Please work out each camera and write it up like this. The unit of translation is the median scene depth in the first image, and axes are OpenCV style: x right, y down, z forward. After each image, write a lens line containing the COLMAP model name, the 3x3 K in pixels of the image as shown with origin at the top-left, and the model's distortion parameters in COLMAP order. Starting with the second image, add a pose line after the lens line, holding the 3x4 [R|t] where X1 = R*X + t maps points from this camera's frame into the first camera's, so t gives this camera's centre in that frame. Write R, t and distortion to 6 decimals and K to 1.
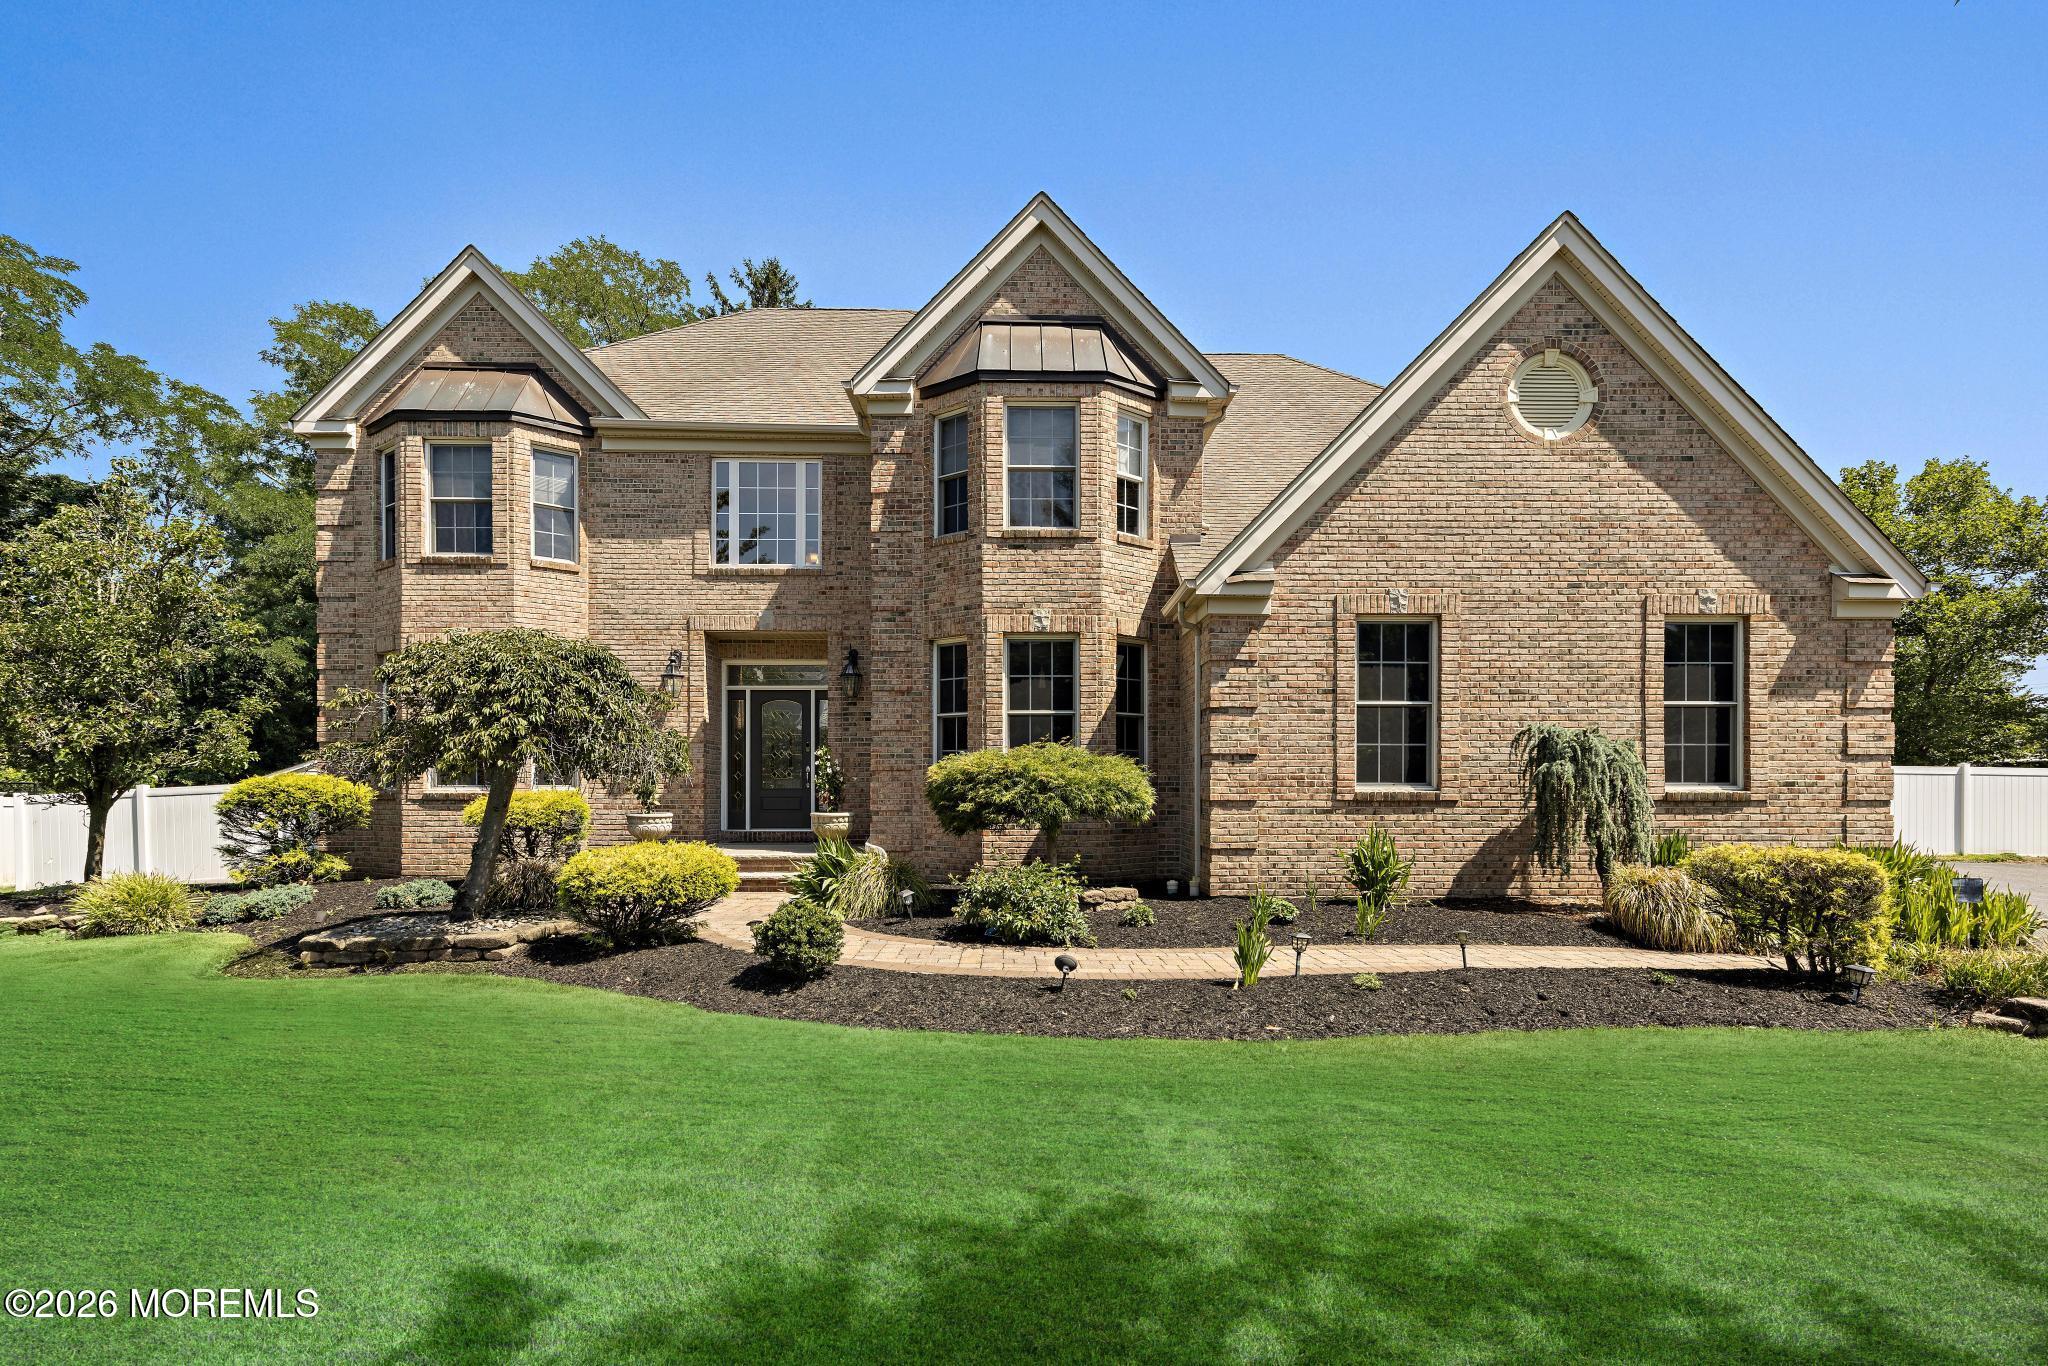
lens RADIAL K [[994.6, 0, 1041.3], [0, 994.6, 791.0], [0, 0, 1]] dist [0.000691, -0.002530]
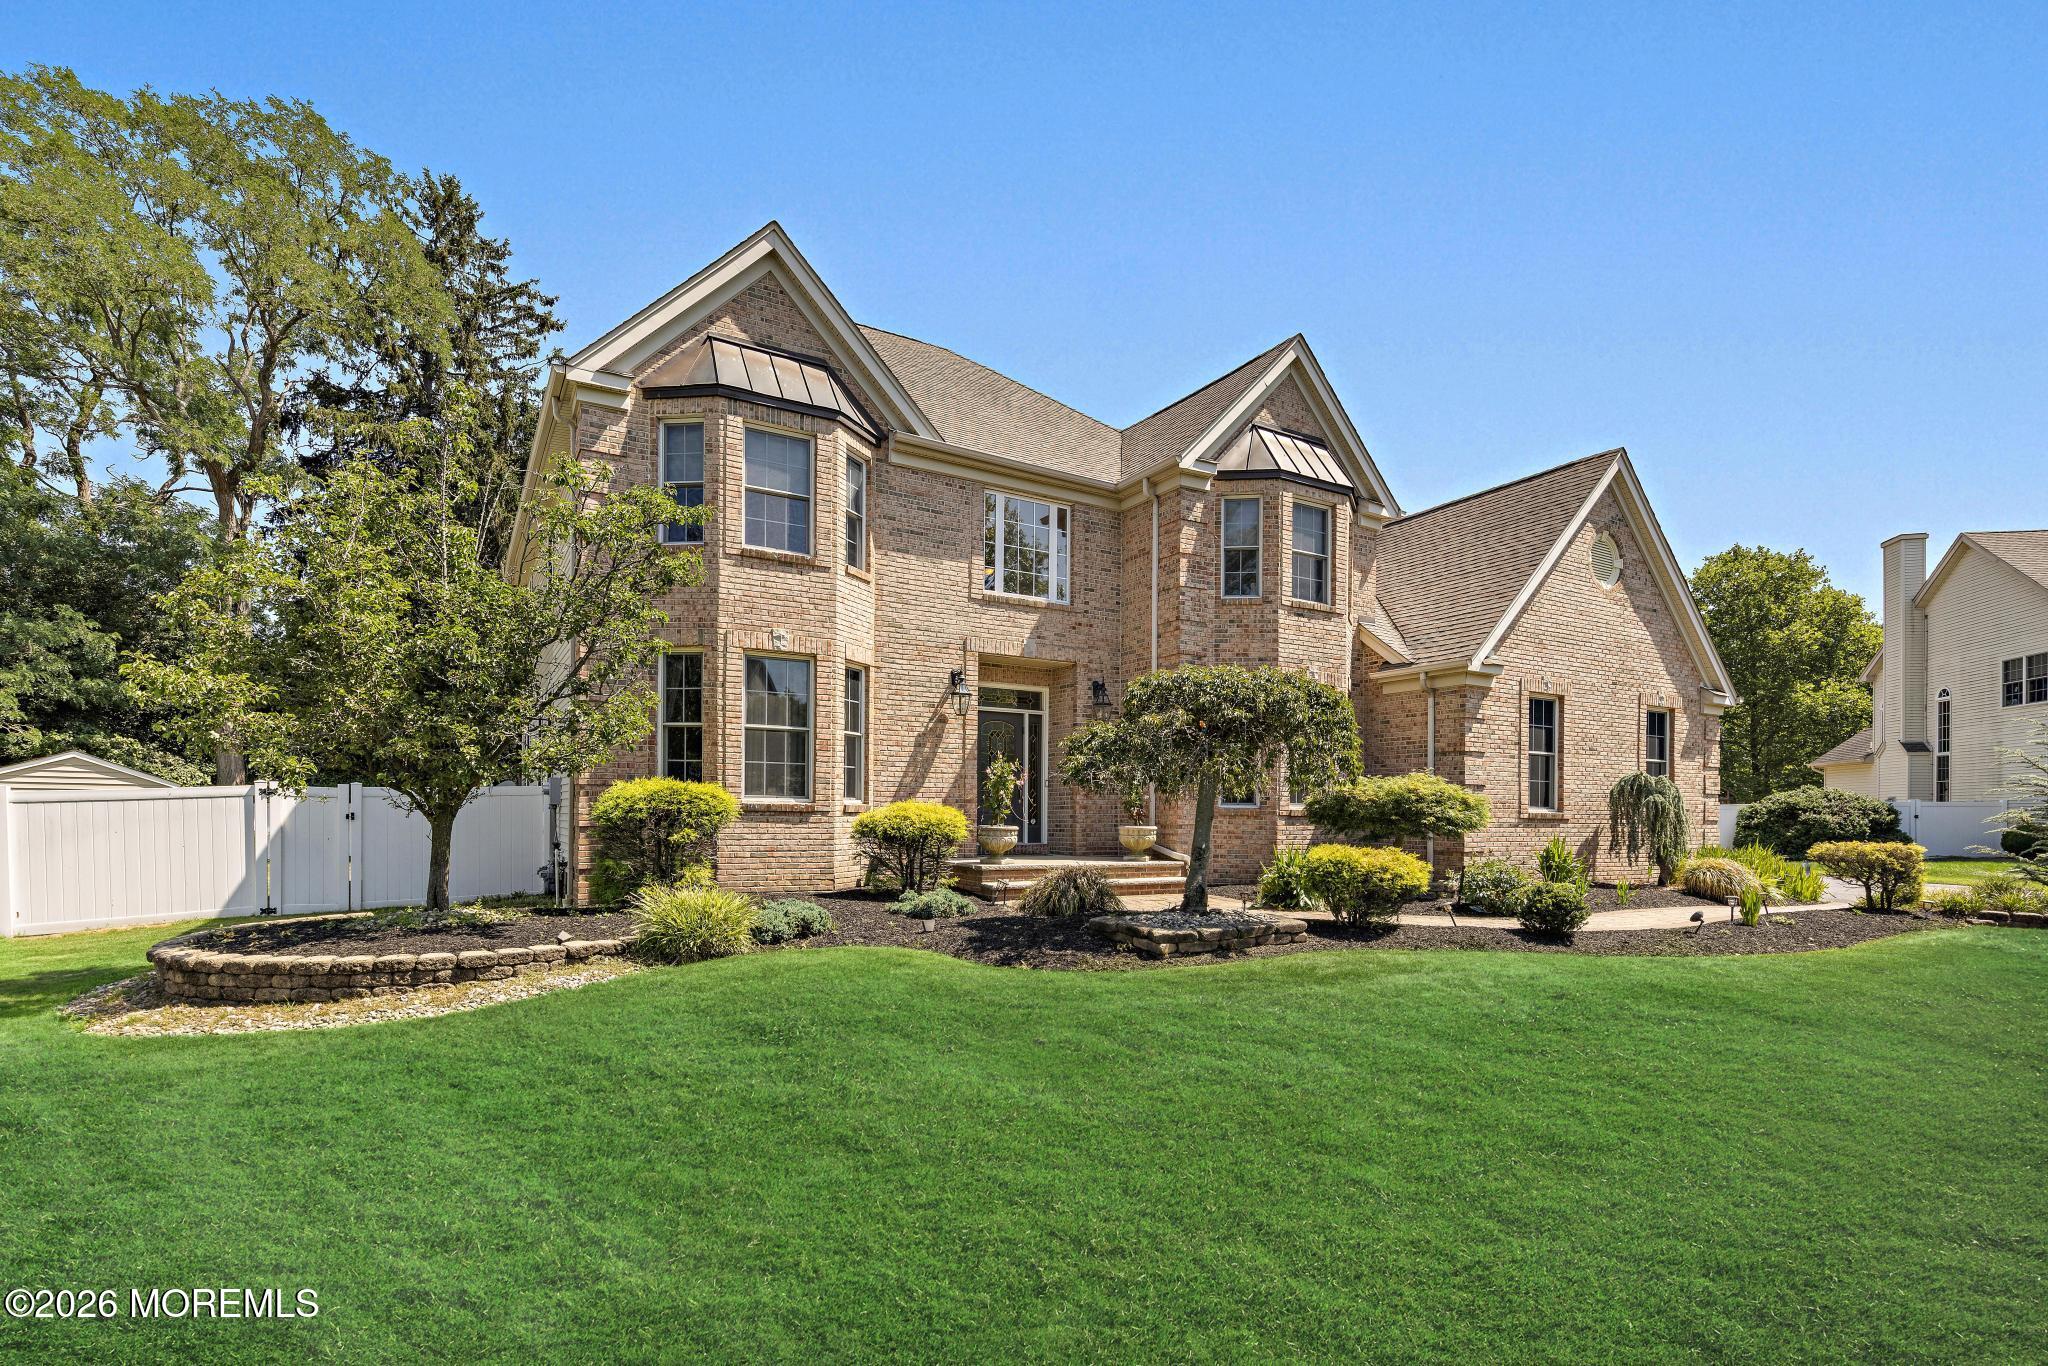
lens RADIAL K [[915.2, 0, 1041.3], [0, 915.2, 808.9], [0, 0, 1]] dist [-0.005230, 0.000520]
pose [[0.884155, 0.011392, 0.467055, -0.741661], [-0.013389, 0.999910, 0.000957, 0.002596], [-0.467002, -0.007100, 0.884228, 0.113092]]
